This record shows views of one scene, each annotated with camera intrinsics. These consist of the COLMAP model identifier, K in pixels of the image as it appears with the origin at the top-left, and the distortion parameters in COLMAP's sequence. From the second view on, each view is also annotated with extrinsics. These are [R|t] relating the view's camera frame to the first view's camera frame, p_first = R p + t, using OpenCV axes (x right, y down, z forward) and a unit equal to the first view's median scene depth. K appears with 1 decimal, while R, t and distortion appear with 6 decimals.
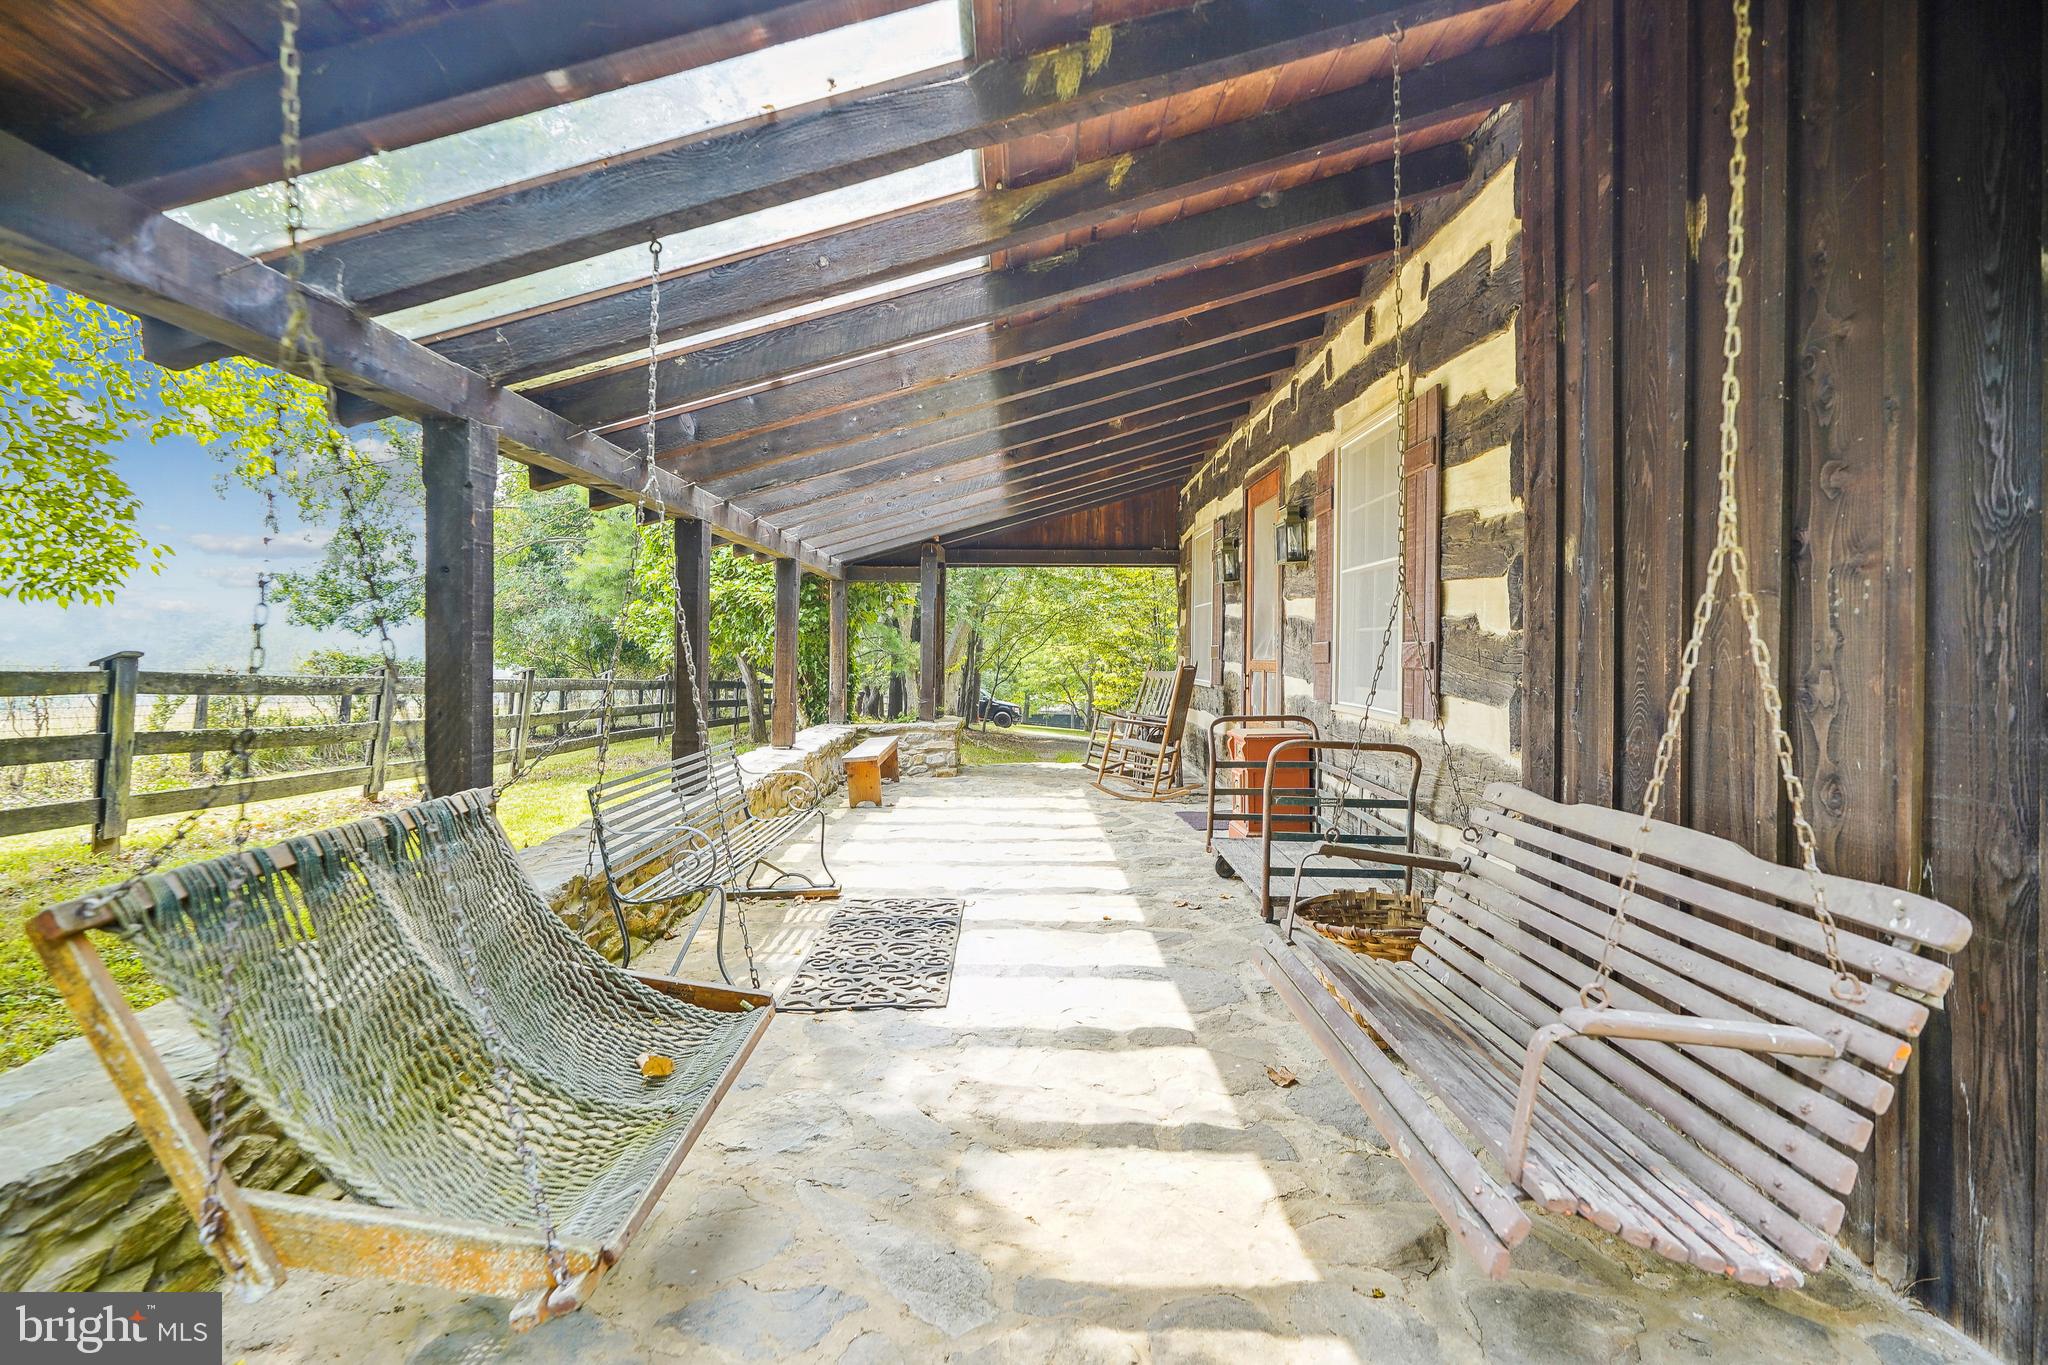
lens RADIAL K [[960.2, 0, 1042.6], [0, 960.2, 636.4], [0, 0, 1]] dist [-0.011081, 0.002601]
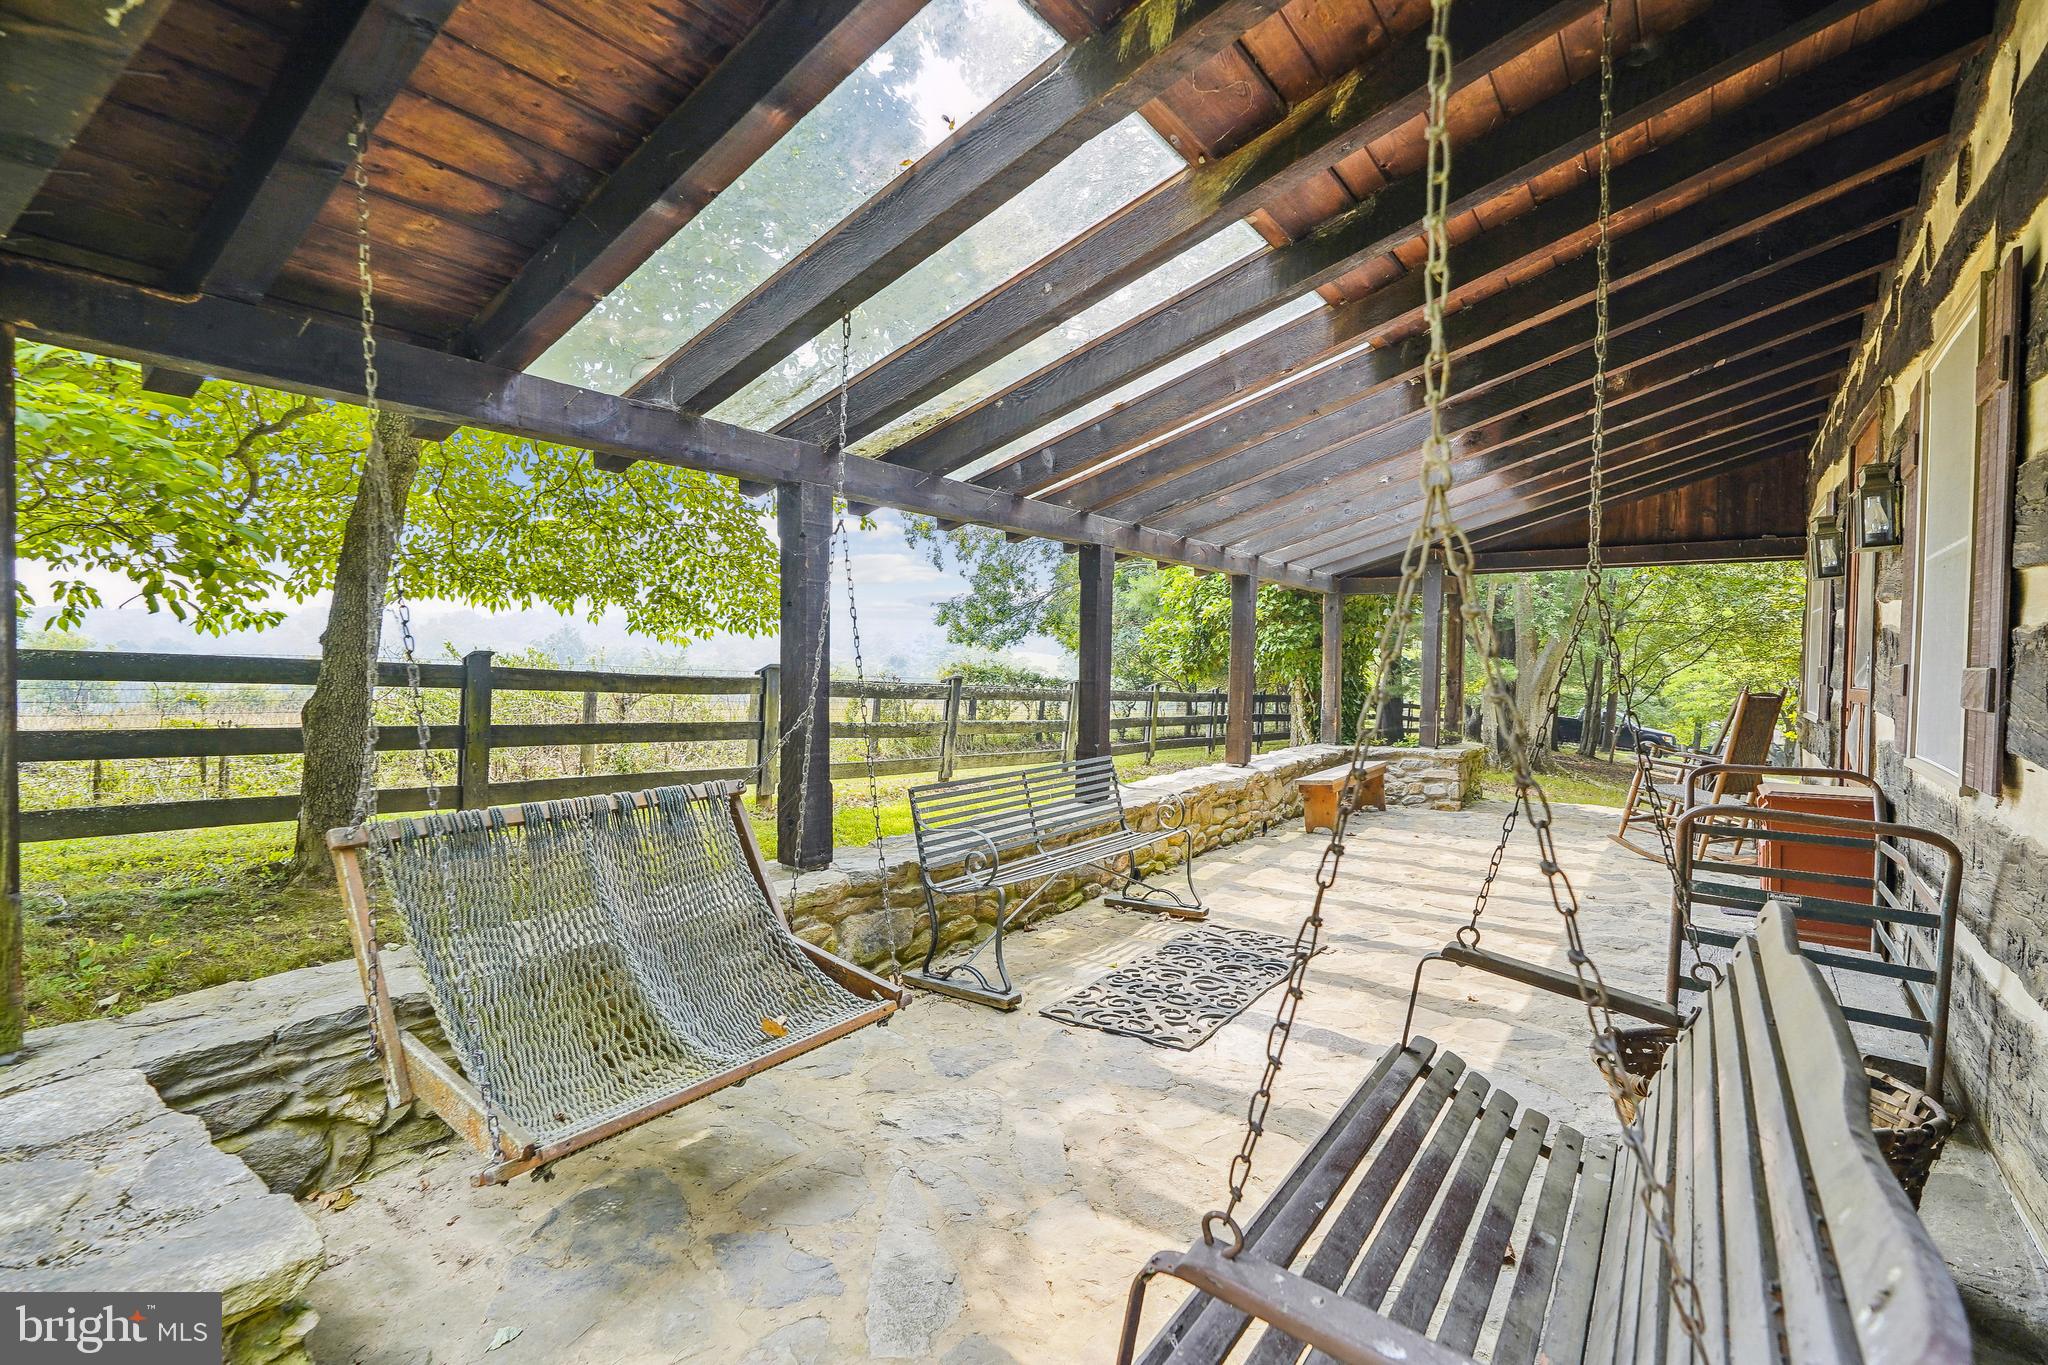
lens RADIAL K [[960.2, 0, 1032.3], [0, 960.2, 668.0], [0, 0, 1]] dist [-0.011081, 0.002601]
pose [[0.798914, 0.010341, -0.601357, 0.300567], [0.001037, 0.999827, 0.018571, -0.006902], [0.601445, -0.015460, 0.798765, 0.142322]]
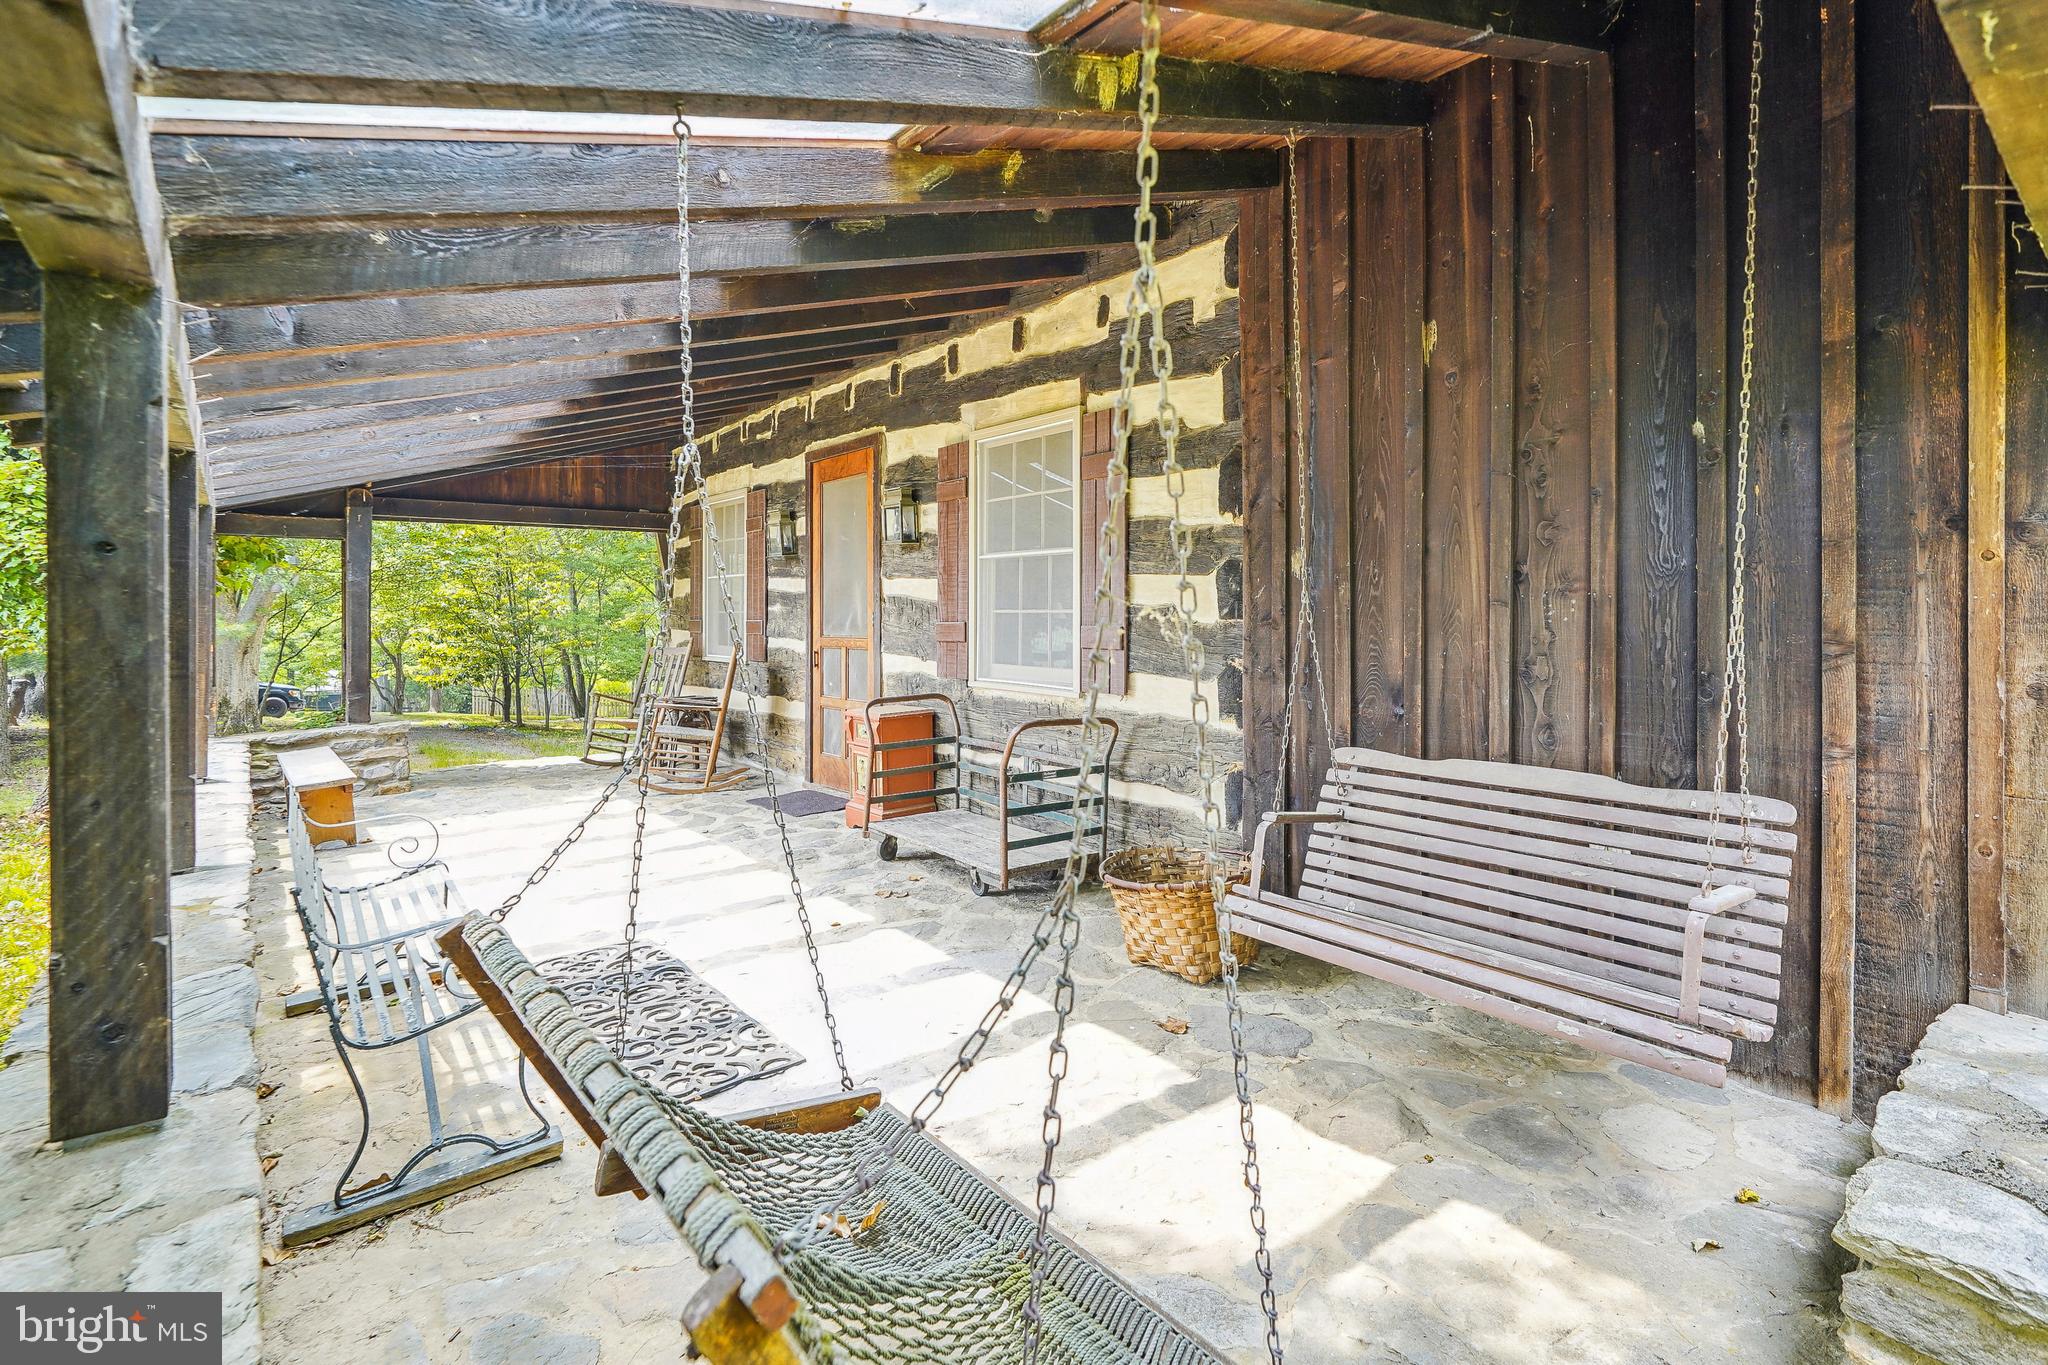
lens RADIAL K [[960.2, 0, 1051.5], [0, 960.2, 602.2], [0, 0, 1]] dist [-0.011081, 0.002601]
pose [[0.774807, -0.001608, 0.632196, -0.423984], [-0.002644, 0.999980, 0.005784, -0.032453], [-0.632192, -0.006152, 0.774787, 0.164728]]
